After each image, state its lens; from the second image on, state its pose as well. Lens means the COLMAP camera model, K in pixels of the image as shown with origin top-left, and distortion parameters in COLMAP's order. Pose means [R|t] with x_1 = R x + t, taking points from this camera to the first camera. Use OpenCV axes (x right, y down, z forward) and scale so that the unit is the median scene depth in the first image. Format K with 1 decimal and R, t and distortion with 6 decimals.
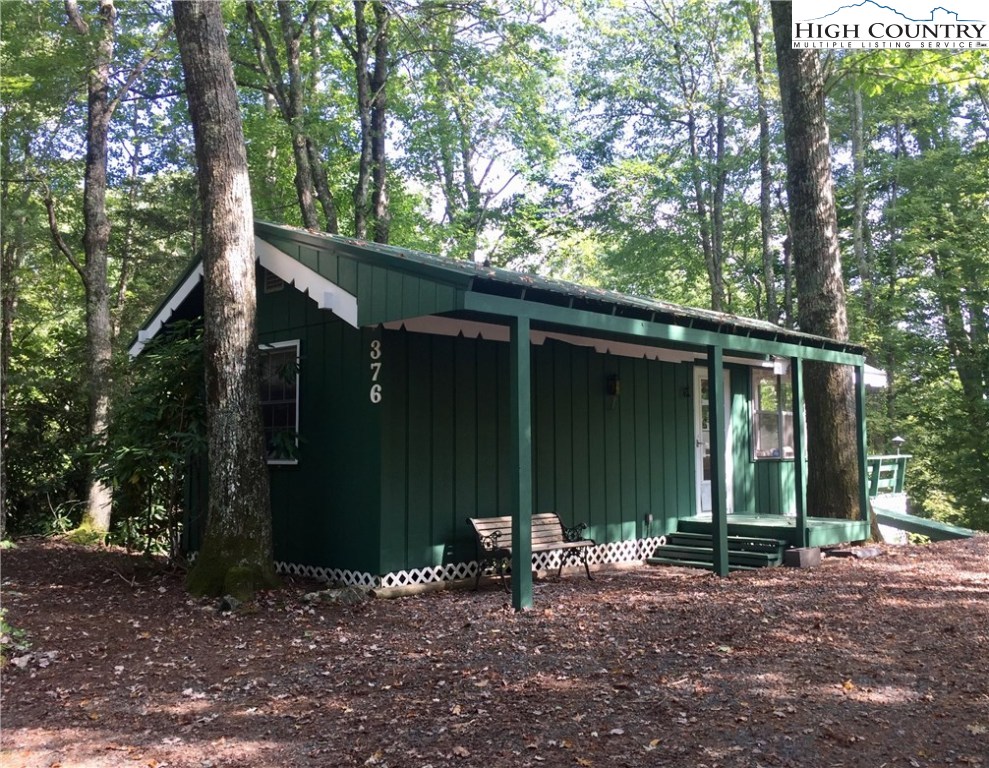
lens RADIAL K [[899.2, 0, 508.7], [0, 899.2, 373.5], [0, 0, 1]] dist [0.077448, 0.012937]
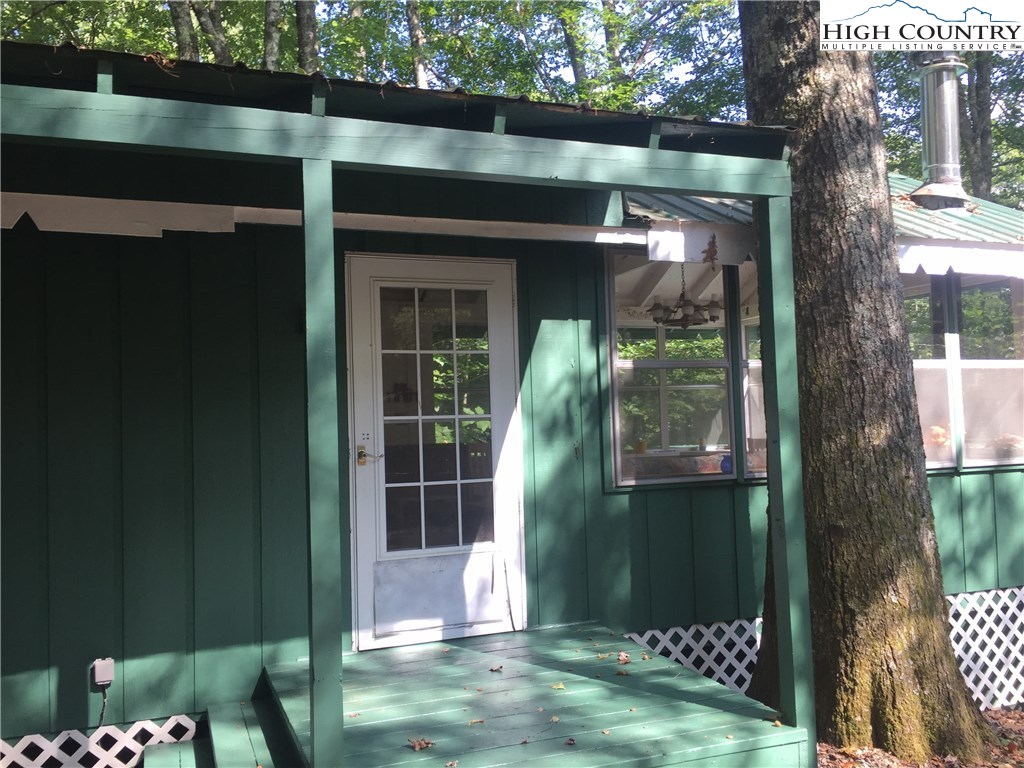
lens RADIAL K [[877.0, 0, 516.1], [0, 877.0, 374.4], [0, 0, 1]] dist [0.092631, -0.130420]
pose [[0.906834, -0.039075, -0.419672, 0.585625], [0.054767, 0.998176, 0.025402, 0.051932], [0.417914, -0.046020, 0.907320, 0.953854]]
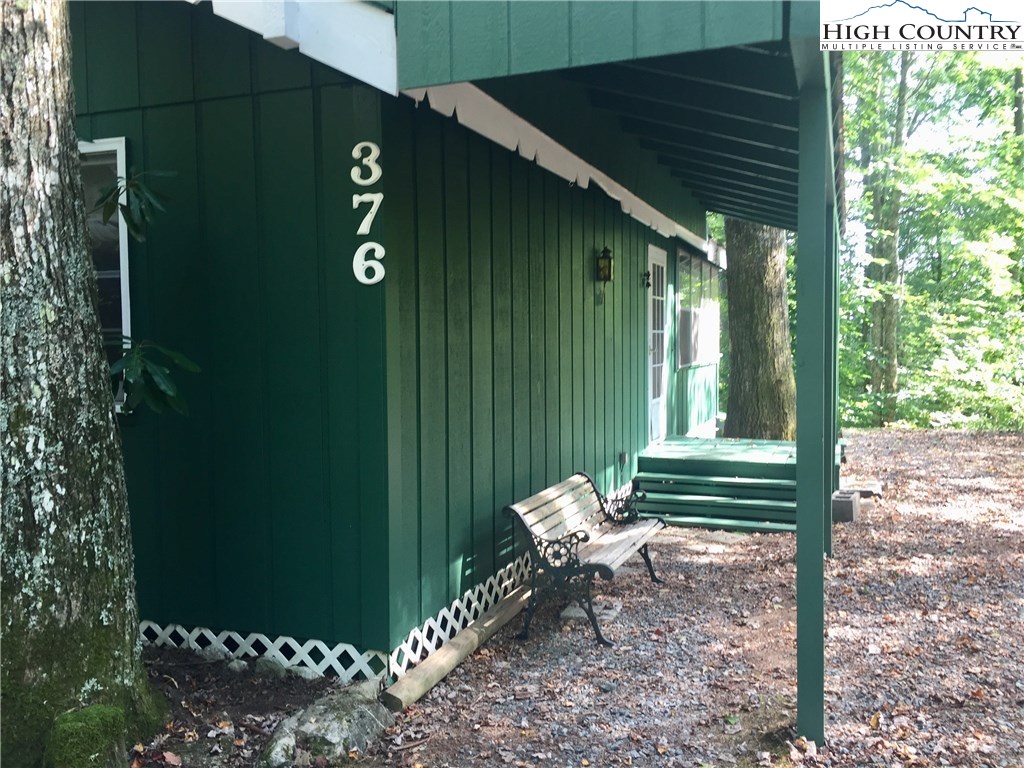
lens RADIAL K [[877.0, 0, 516.1], [0, 877.0, 374.4], [0, 0, 1]] dist [0.092631, -0.130420]
pose [[0.921326, -0.016341, 0.388446, -0.237885], [-0.032106, 0.992506, 0.117901, 0.022019], [-0.387462, -0.121097, 0.913897, 0.529935]]
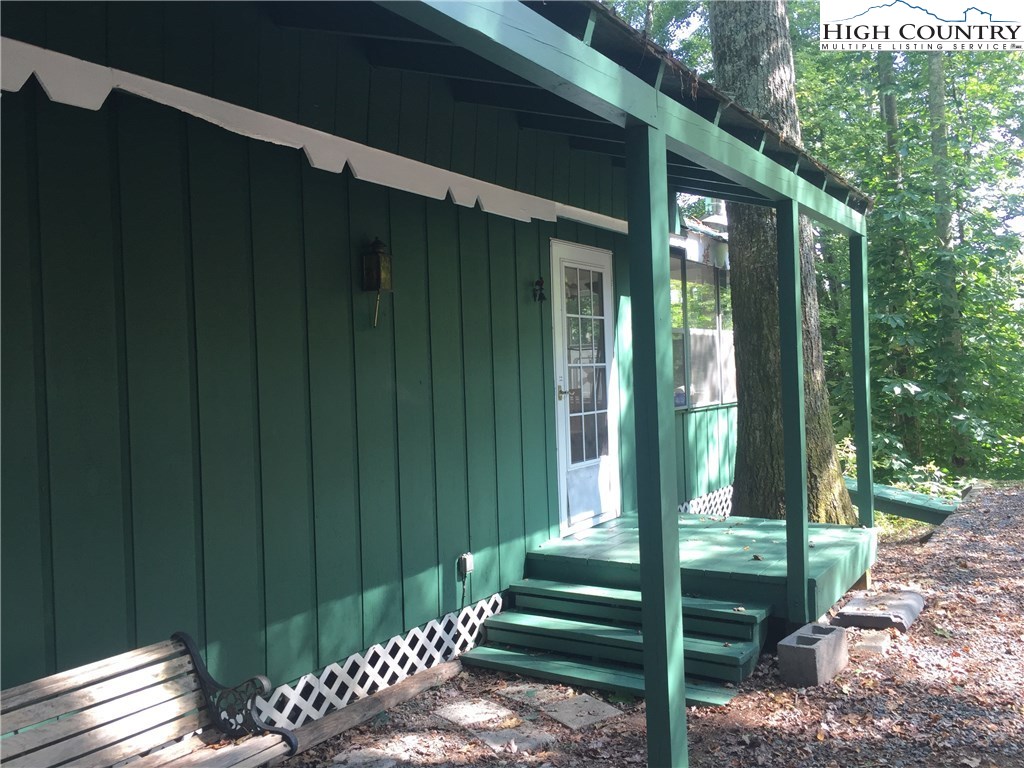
lens RADIAL K [[883.1, 0, 512.0], [0, 883.1, 384.0], [0, 0, 1]] dist [0.067115, 0.000160]
pose [[0.980333, -0.032089, 0.194725, 0.119728], [0.013727, 0.995390, 0.094925, 0.034701], [-0.196874, -0.090385, 0.976254, 0.721421]]
